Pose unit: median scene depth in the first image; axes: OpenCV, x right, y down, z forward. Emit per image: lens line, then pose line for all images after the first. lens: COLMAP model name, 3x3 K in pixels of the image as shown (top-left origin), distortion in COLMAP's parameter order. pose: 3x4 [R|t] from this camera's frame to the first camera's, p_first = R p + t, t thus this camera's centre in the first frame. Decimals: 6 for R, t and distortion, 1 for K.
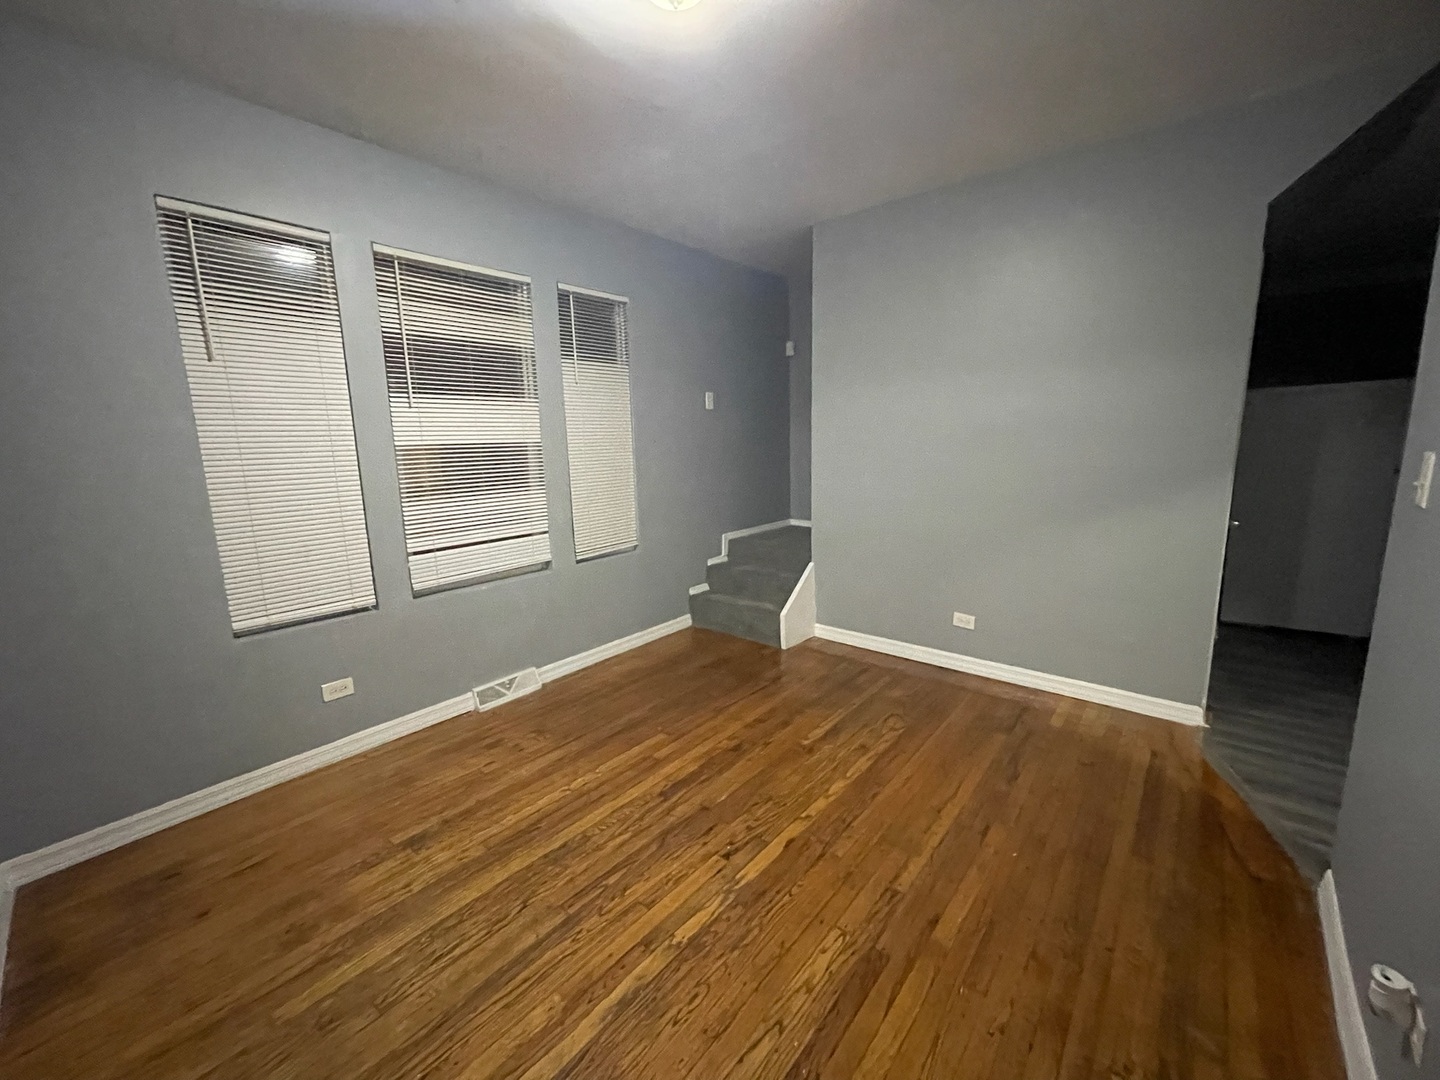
lens RADIAL K [[582.4, 0, 717.2], [0, 582.4, 538.6], [0, 0, 1]] dist [0.006655, 0.000214]
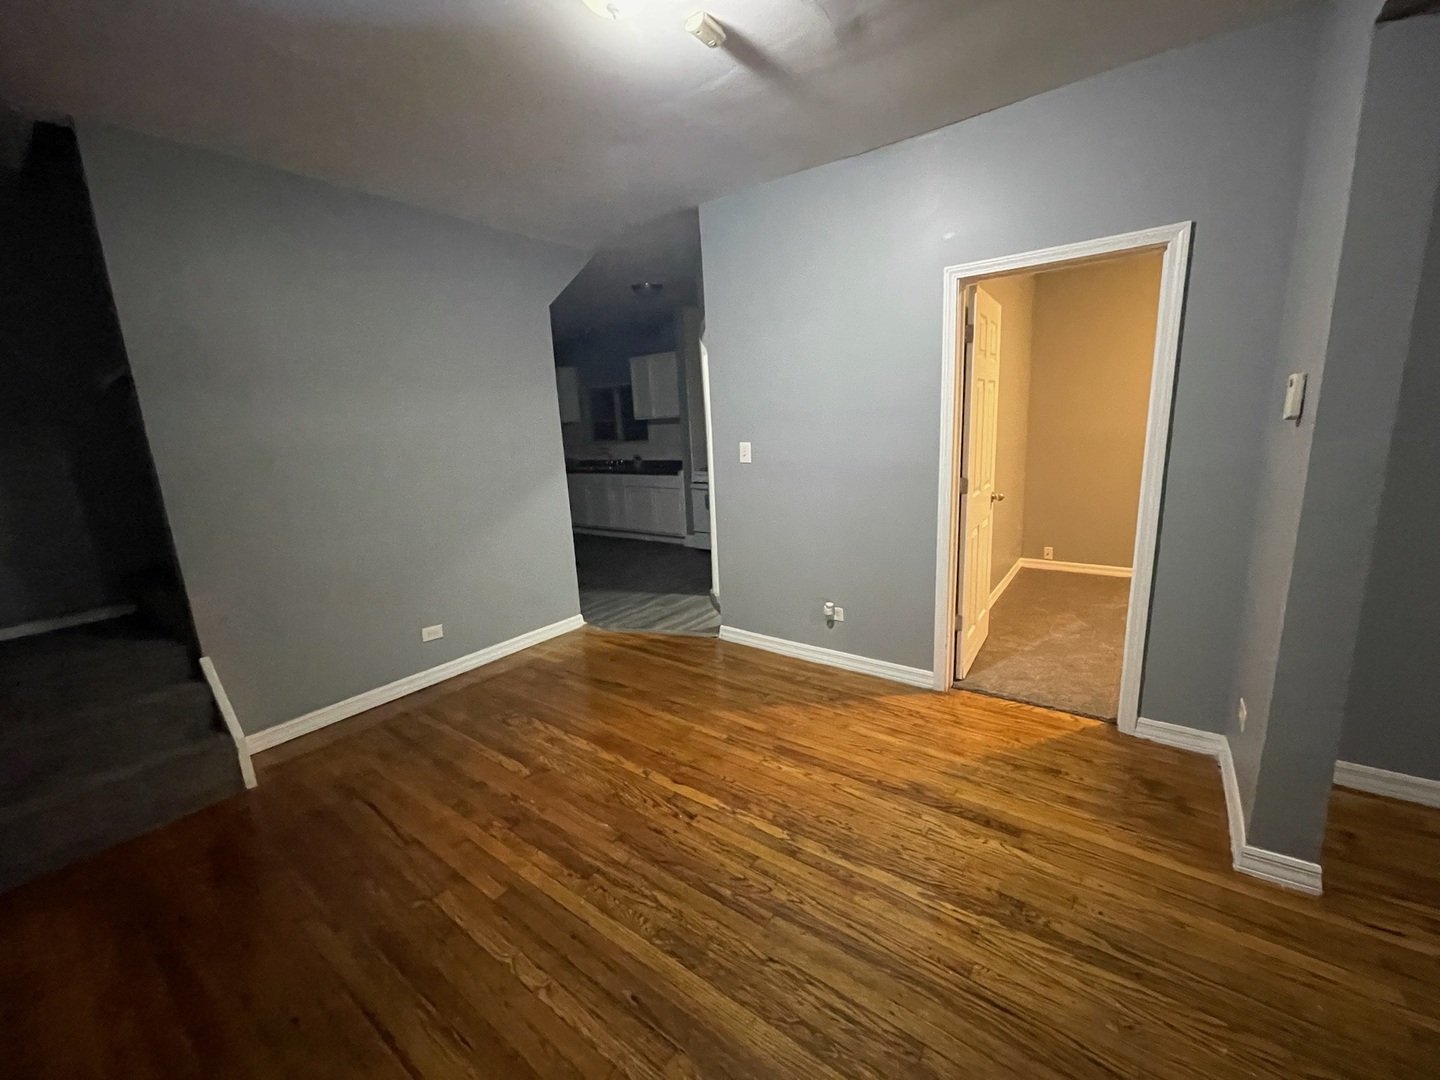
lens RADIAL K [[582.4, 0, 717.2], [0, 582.4, 538.6], [0, 0, 1]] dist [0.006655, 0.000214]
pose [[-0.060000, -0.170102, 0.983598, -0.777939], [0.220416, 0.958793, 0.179257, -0.120278], [-0.973559, 0.227556, -0.020034, 0.672345]]
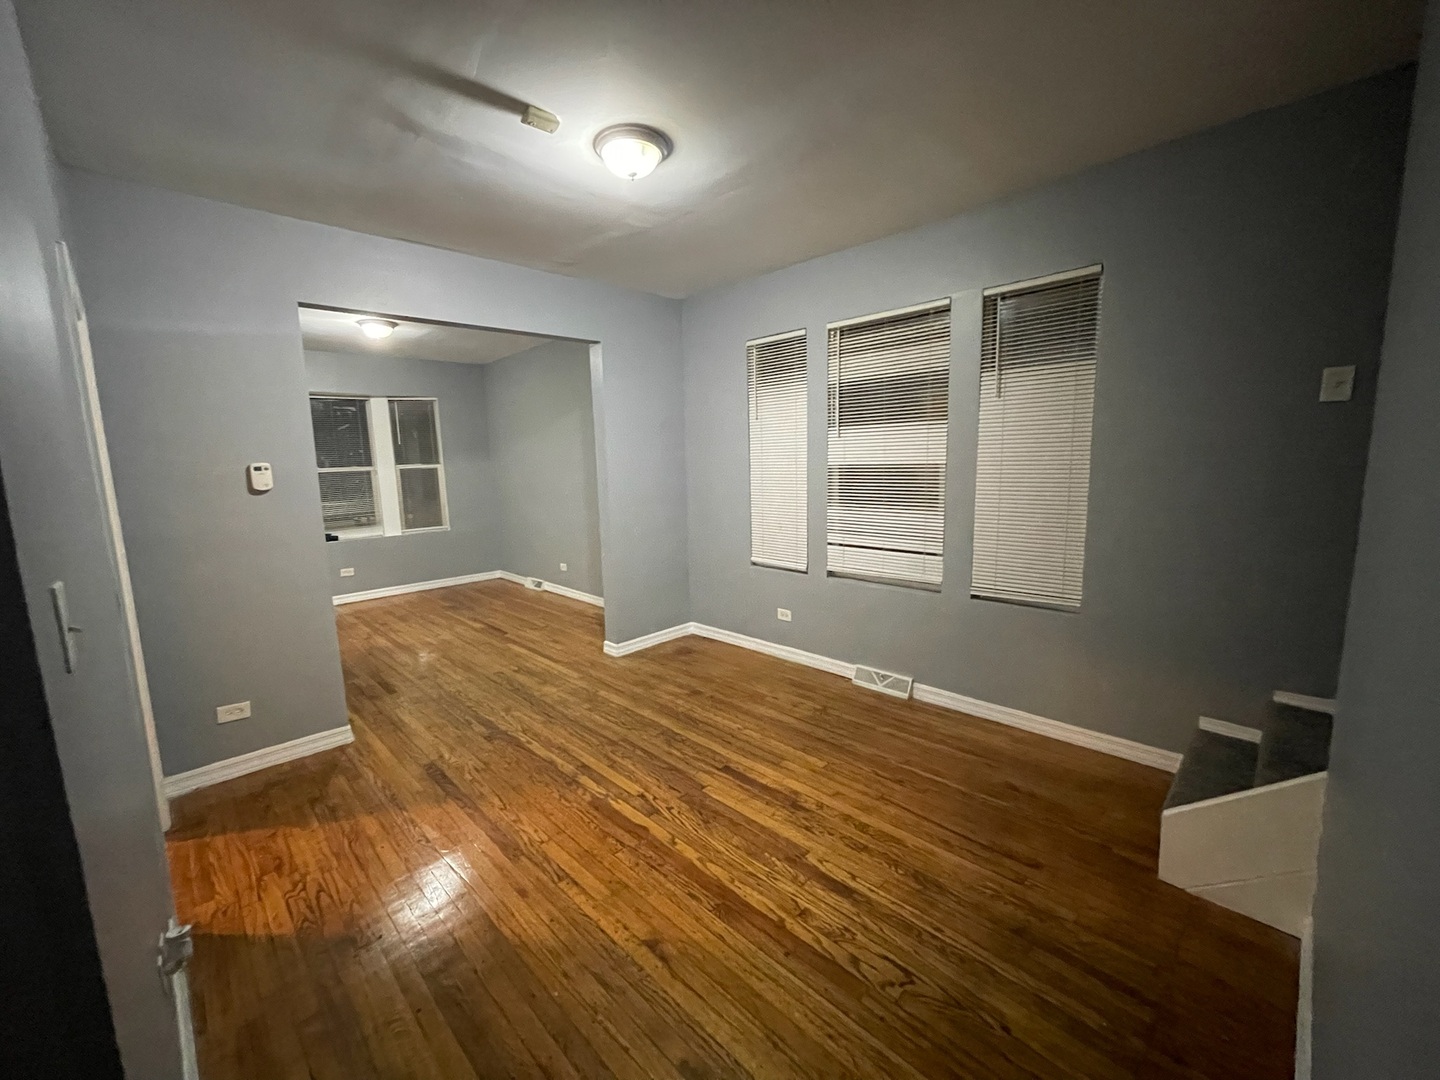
lens RADIAL K [[582.4, 0, 717.2], [0, 582.4, 538.6], [0, 0, 1]] dist [0.006655, 0.000214]
pose [[-0.090435, 0.168707, -0.981509, 0.928737], [-0.140633, 0.973508, 0.180290, -0.215108], [0.985923, 0.154337, -0.064313, 0.912627]]
